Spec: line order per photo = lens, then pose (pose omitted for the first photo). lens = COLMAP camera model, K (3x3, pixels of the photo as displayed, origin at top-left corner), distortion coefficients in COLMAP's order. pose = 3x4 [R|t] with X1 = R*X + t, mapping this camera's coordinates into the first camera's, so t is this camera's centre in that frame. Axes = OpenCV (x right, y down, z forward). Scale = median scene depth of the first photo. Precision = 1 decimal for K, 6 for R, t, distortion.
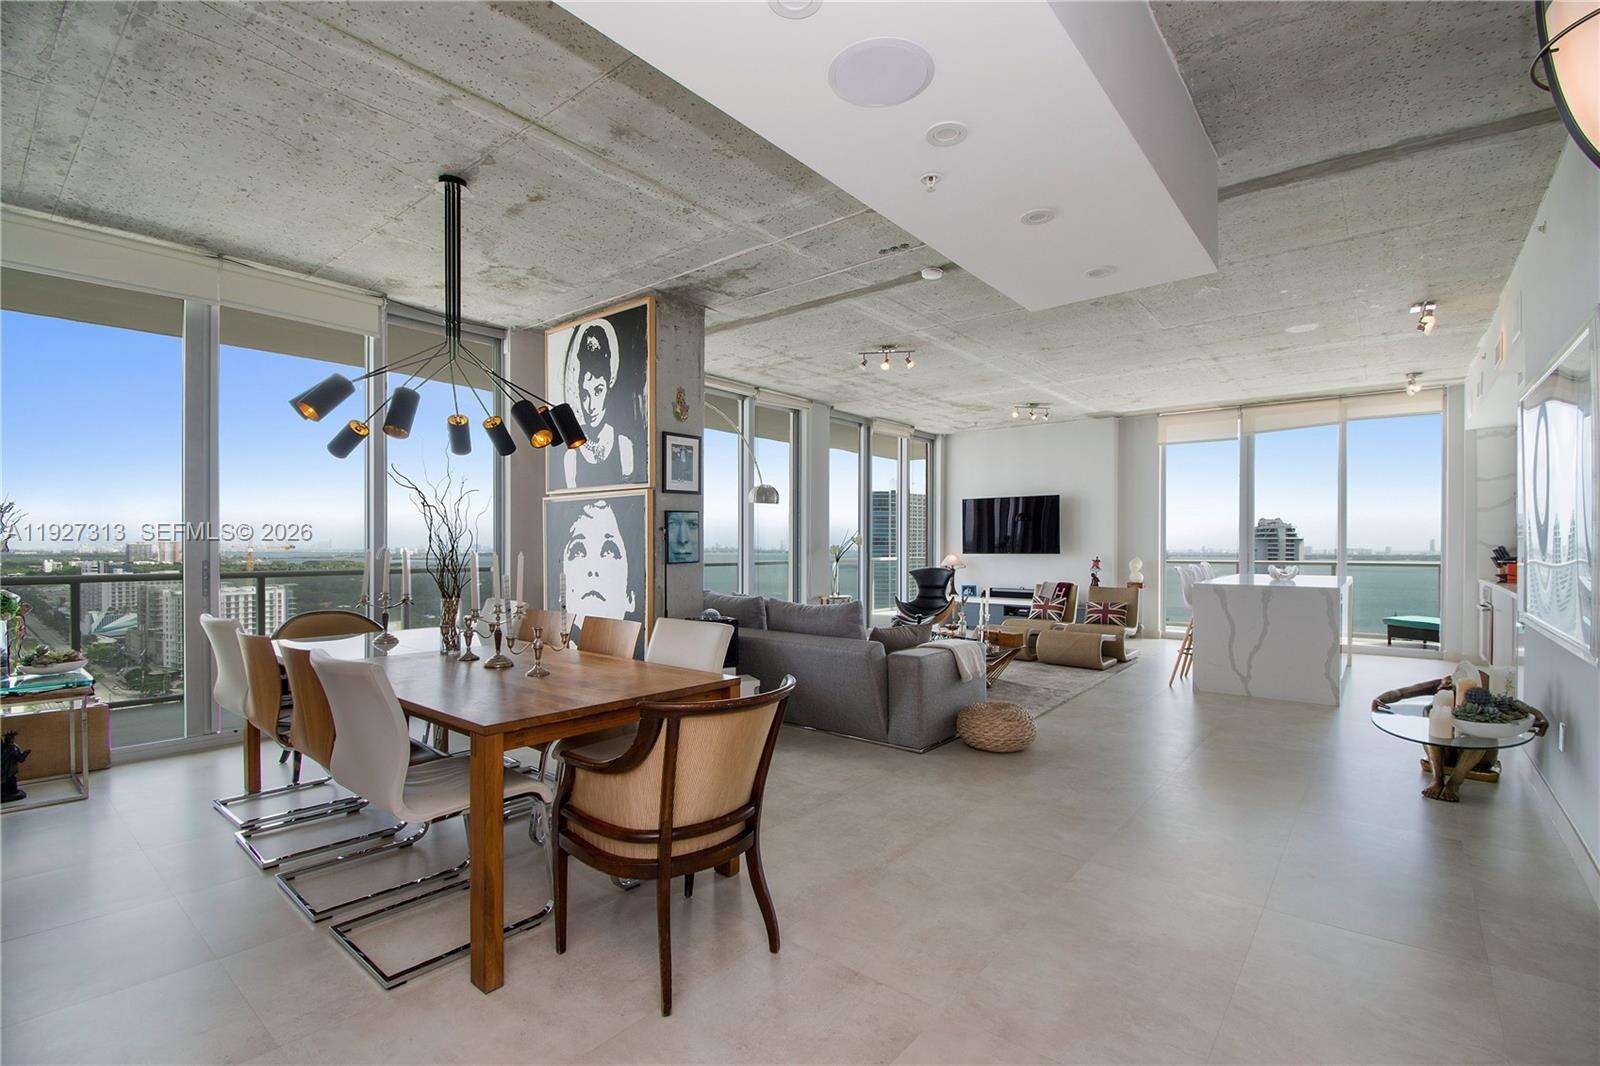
lens RADIAL K [[716.6, 0, 736.4], [0, 716.6, 553.5], [0, 0, 1]] dist [0.018176, -0.017973]
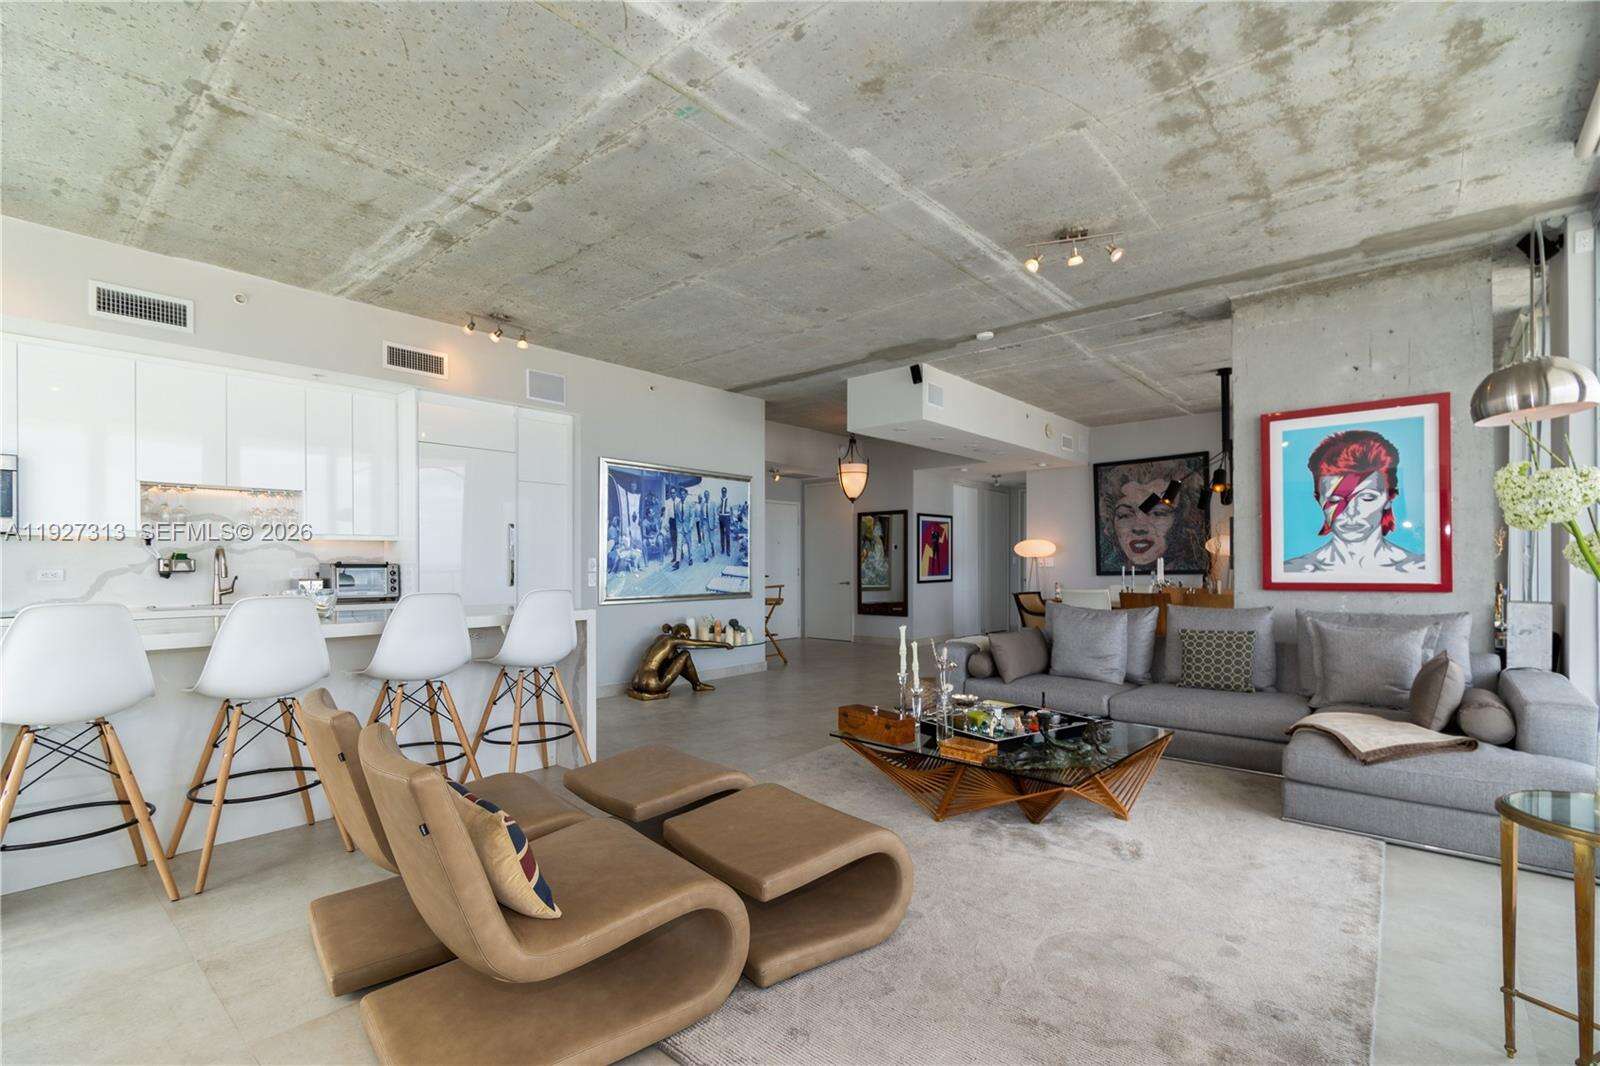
lens RADIAL K [[716.6, 0, 736.4], [0, 716.6, 553.5], [0, 0, 1]] dist [0.018176, -0.017973]
pose [[-0.999735, 0.005288, 0.022407, 0.648144], [0.005134, 0.999963, -0.006931, -0.005707], [-0.022443, -0.006814, -0.999725, 2.157662]]
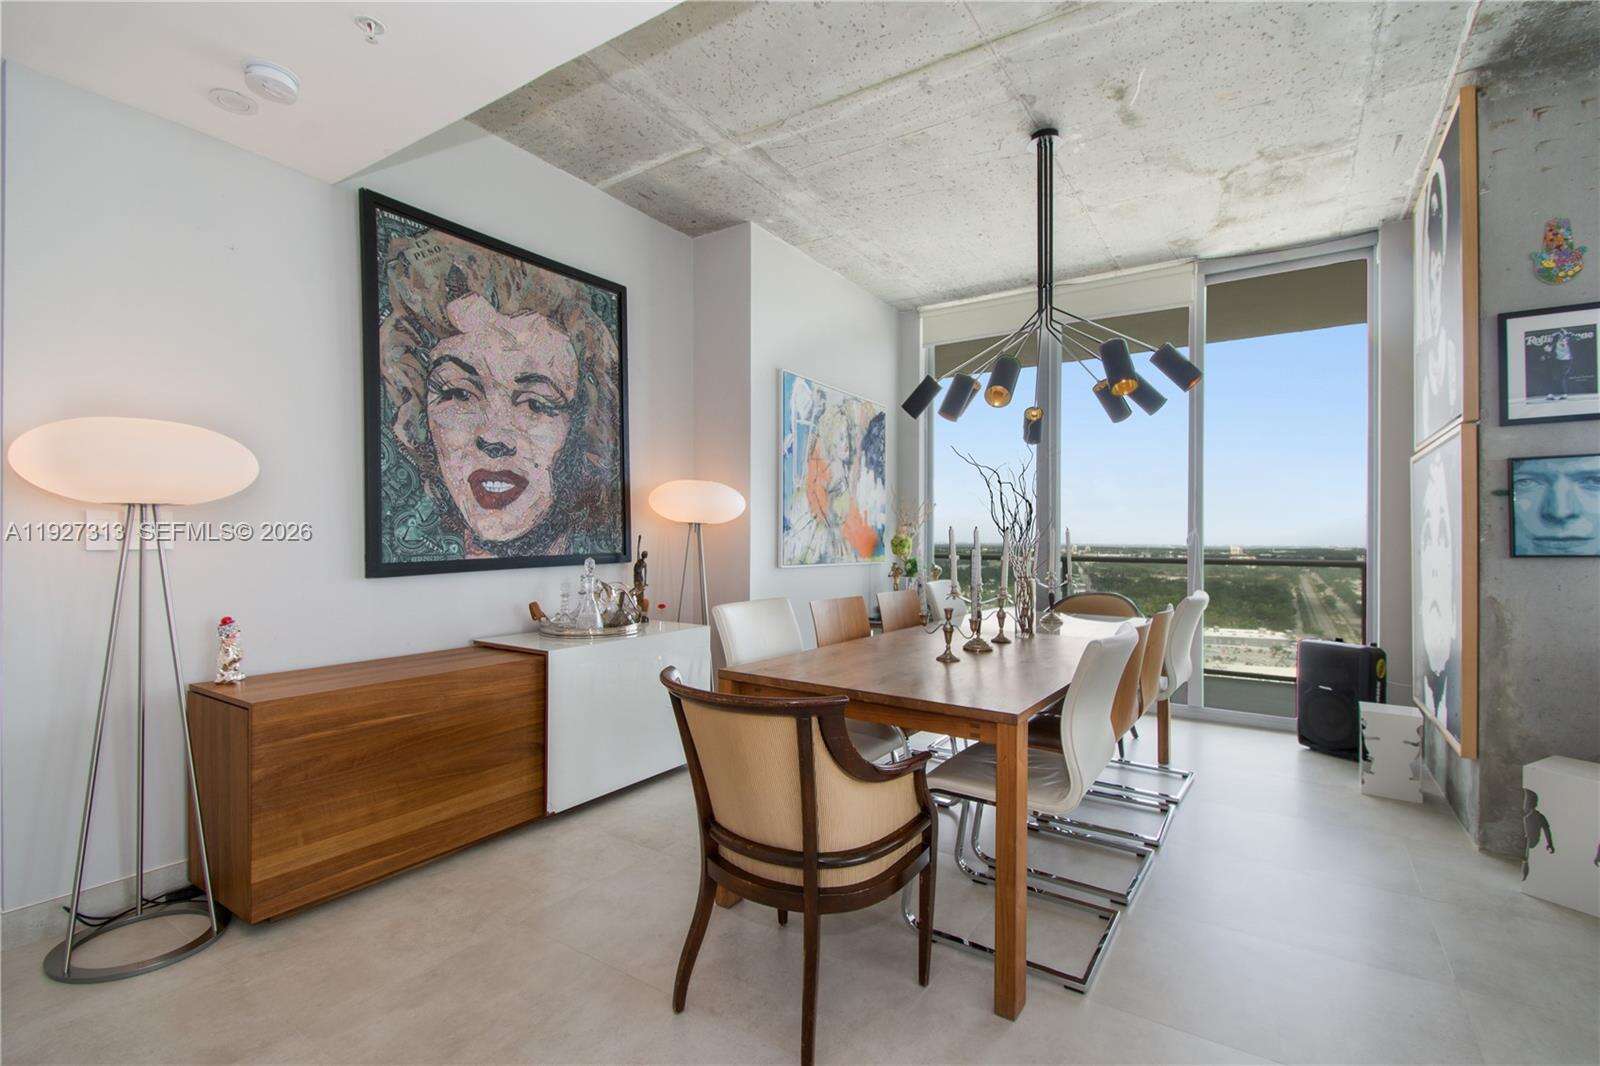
lens RADIAL K [[719.5, 0, 864.7], [0, 719.5, 531.2], [0, 0, 1]] dist [0.027736, -0.018817]
pose [[0.205053, -0.007024, -0.978726, 0.347691], [-0.015488, 0.999826, -0.010420, 0.008427], [0.978628, 0.017295, 0.204908, 0.425703]]
